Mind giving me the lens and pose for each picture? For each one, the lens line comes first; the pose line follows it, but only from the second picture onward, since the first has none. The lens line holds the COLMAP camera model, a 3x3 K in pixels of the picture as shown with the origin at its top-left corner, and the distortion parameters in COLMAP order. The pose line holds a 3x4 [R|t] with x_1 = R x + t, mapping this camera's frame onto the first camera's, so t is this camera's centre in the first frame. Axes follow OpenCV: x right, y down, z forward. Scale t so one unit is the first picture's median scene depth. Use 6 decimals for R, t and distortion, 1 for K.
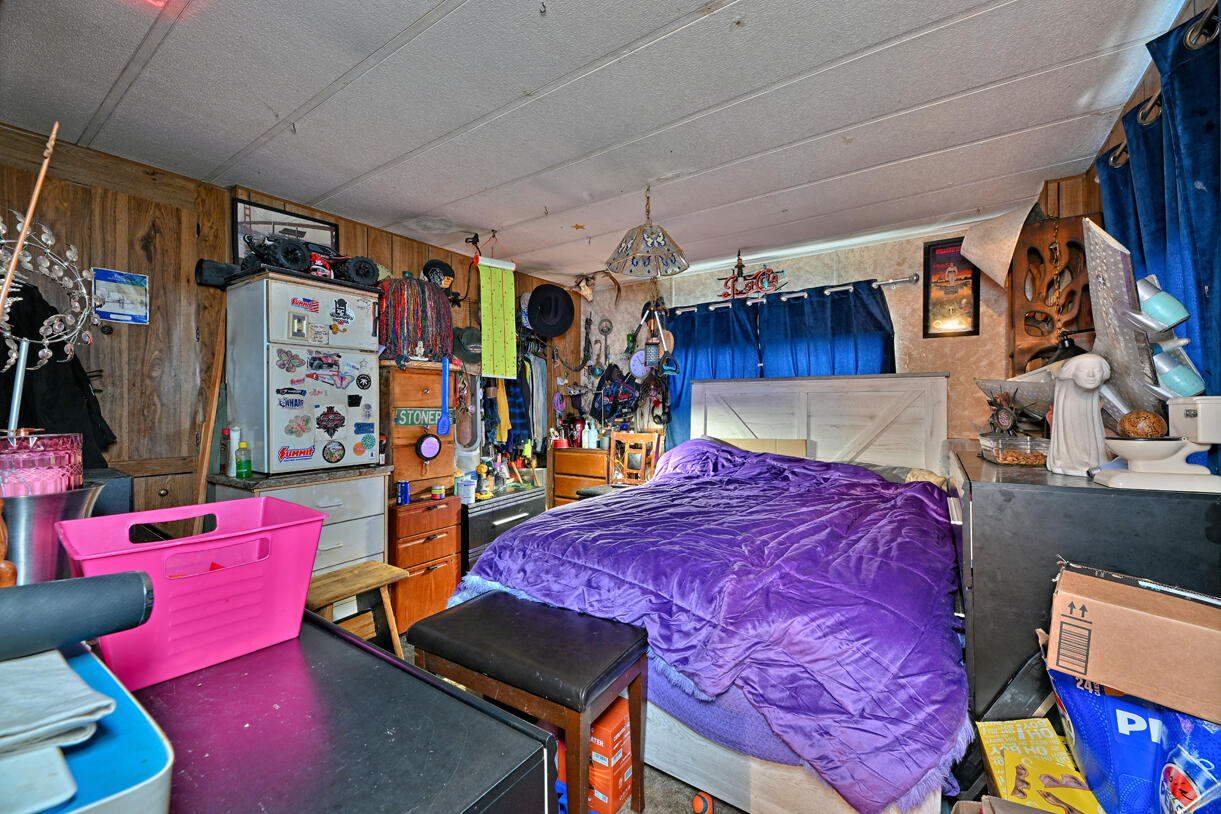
lens RADIAL K [[491.0, 0, 612.7], [0, 491.0, 405.9], [0, 0, 1]] dist [-0.001923, -0.000126]
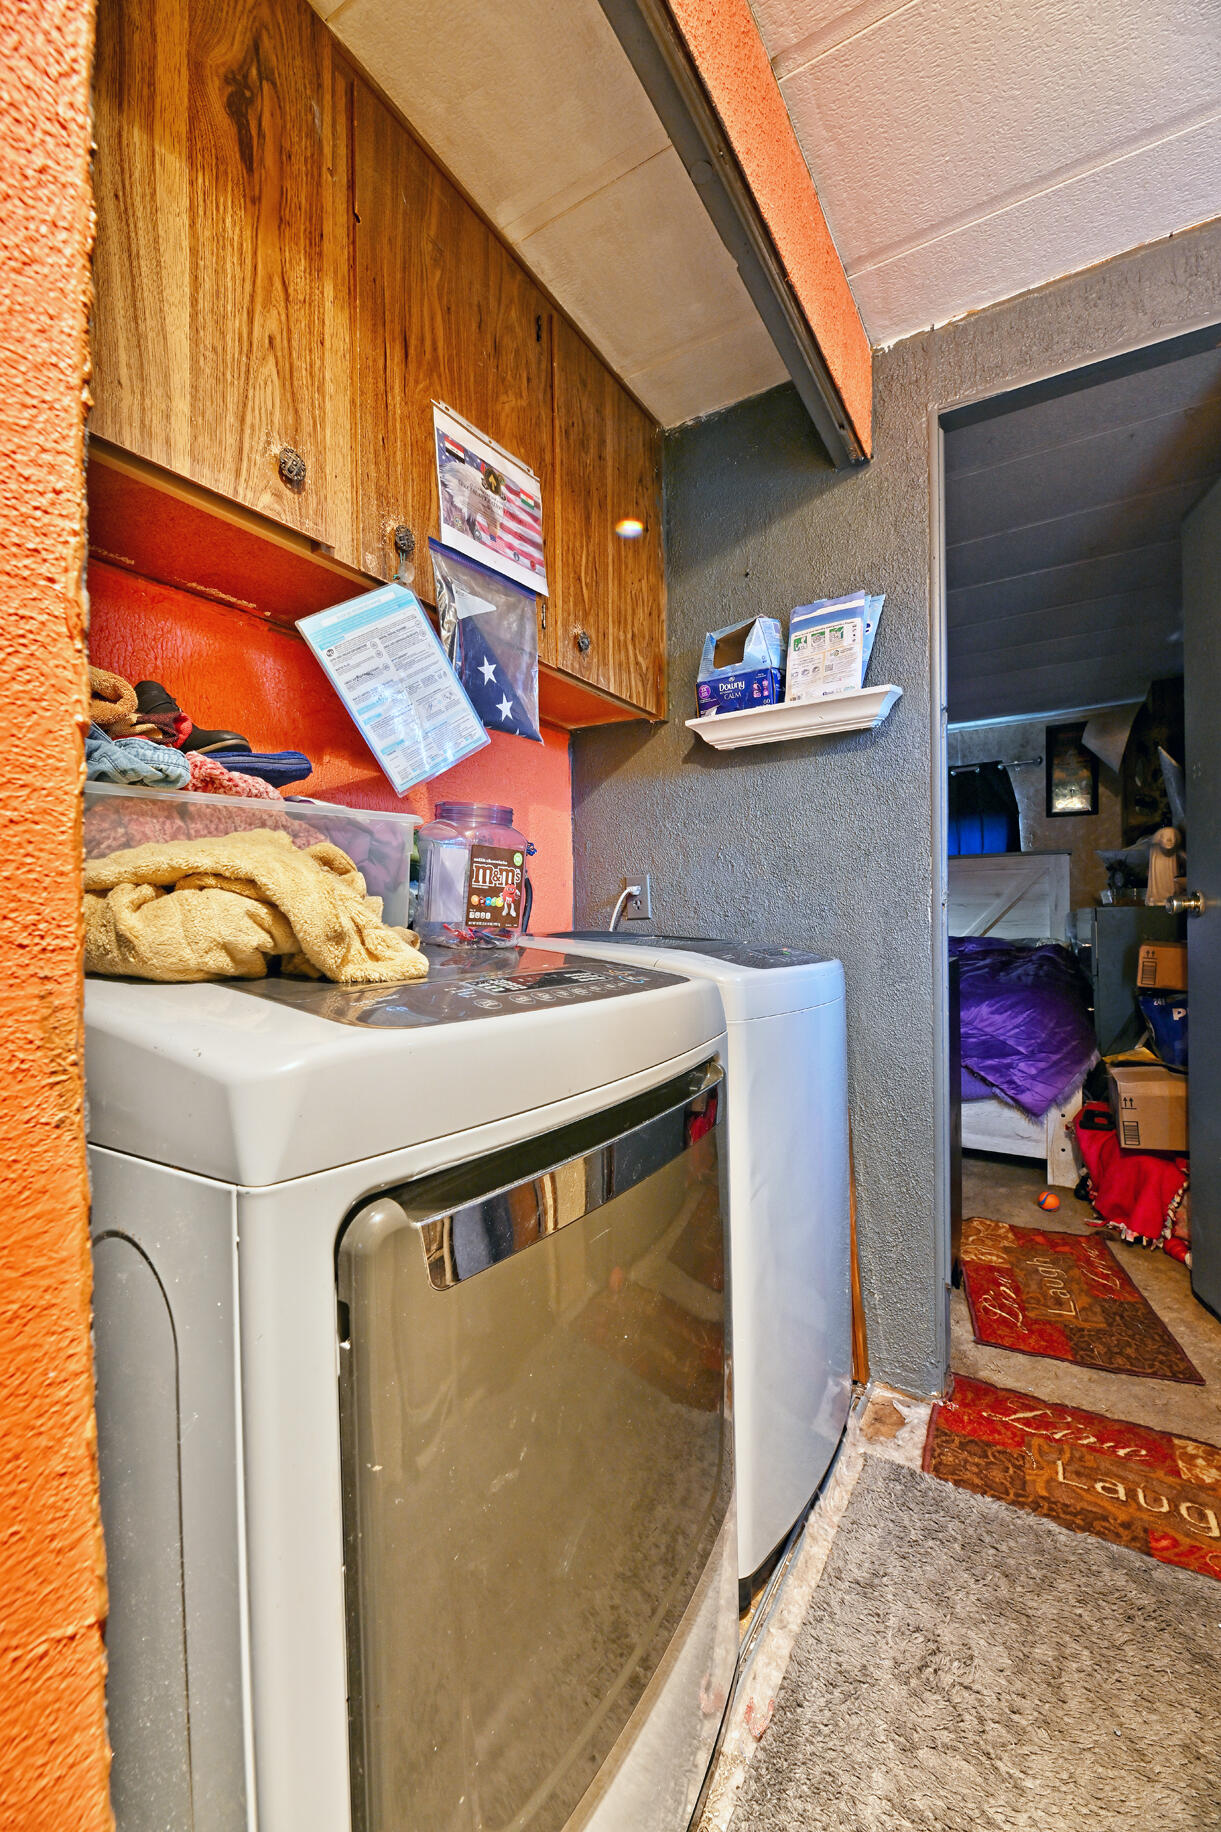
lens RADIAL K [[736.7, 0, 607.0], [0, 736.7, 920.1], [0, 0, 1]] dist [-0.001923, -0.000126]
pose [[0.998514, -0.016711, 0.051874, -0.391933], [0.016746, 0.999860, -0.000234, 0.066454], [-0.051863, 0.001103, 0.998654, -0.523243]]
